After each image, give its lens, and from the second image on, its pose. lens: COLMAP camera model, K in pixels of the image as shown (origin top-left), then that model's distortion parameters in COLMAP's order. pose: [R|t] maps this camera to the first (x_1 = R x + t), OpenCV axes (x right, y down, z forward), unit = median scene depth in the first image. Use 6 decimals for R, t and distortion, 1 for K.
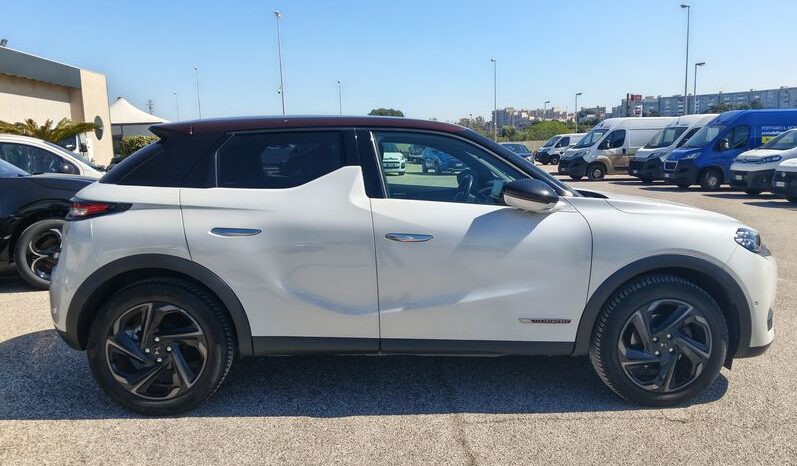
lens RADIAL K [[646.6, 0, 395.9], [0, 646.6, 231.9], [0, 0, 1]] dist [0.068967, -0.154465]
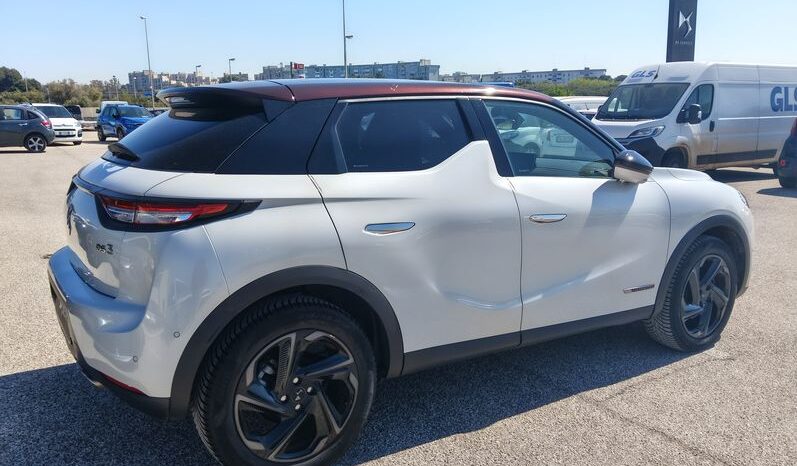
lens RADIAL K [[646.6, 0, 395.9], [0, 646.6, 232.1], [0, 0, 1]] dist [0.068967, -0.154465]
pose [[0.861947, -0.086399, 0.499583, -0.609872], [0.060810, 0.995877, 0.067312, -0.045174], [-0.503339, -0.027640, 0.863647, 0.300680]]
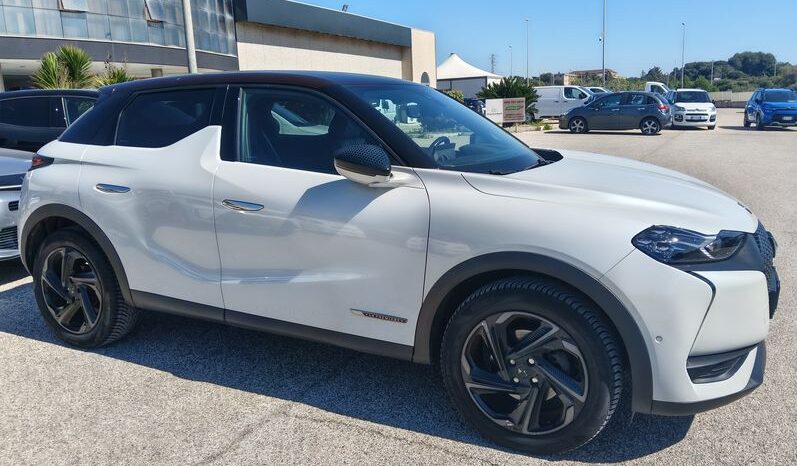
lens RADIAL K [[646.6, 0, 395.7], [0, 646.6, 231.9], [0, 0, 1]] dist [0.068967, -0.154465]
pose [[0.872051, 0.088732, -0.481303, 0.636428], [-0.053790, 0.994846, 0.085949, -0.043330], [0.486450, -0.049063, 0.872330, 0.288437]]
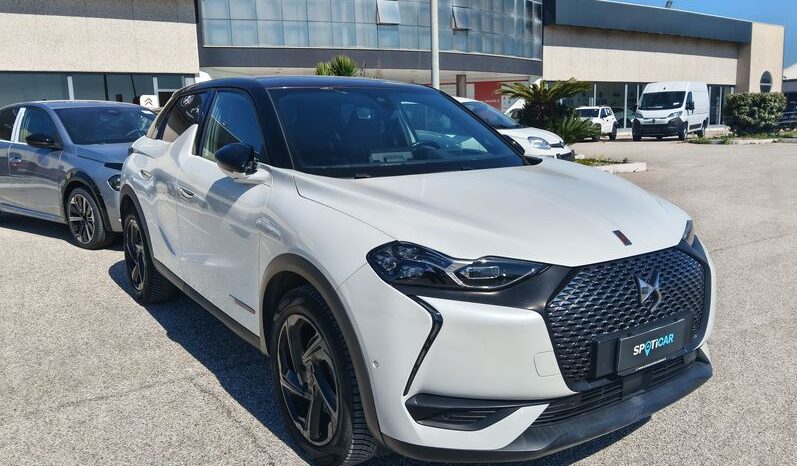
lens RADIAL K [[646.6, 0, 396.1], [0, 646.6, 235.2], [0, 0, 1]] dist [0.068967, -0.154465]
pose [[0.533322, 0.160903, -0.830468, 1.058792], [-0.103576, 0.986777, 0.124672, -0.088278], [0.839547, 0.019526, 0.542936, 0.688293]]
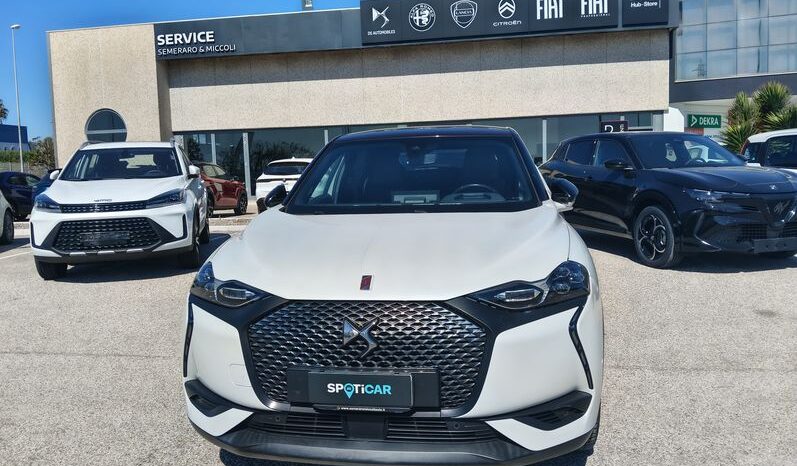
lens RADIAL K [[646.6, 0, 397.0], [0, 646.6, 234.1], [0, 0, 1]] dist [0.068967, -0.154465]
pose [[-0.206951, 0.128496, -0.969876, 1.290034], [-0.095082, 0.984003, 0.150656, -0.186471], [0.973720, 0.123396, -0.191422, 1.412743]]
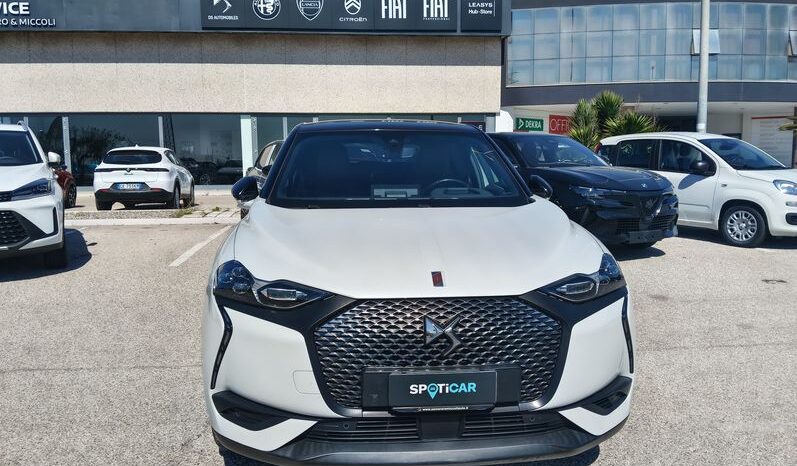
lens RADIAL K [[646.6, 0, 397.6], [0, 646.6, 231.3], [0, 0, 1]] dist [0.068967, -0.154465]
pose [[0.059089, 0.133796, -0.989246, 1.289404], [-0.127664, 0.983853, 0.125441, -0.155509], [0.990056, 0.118879, 0.075216, 1.153232]]
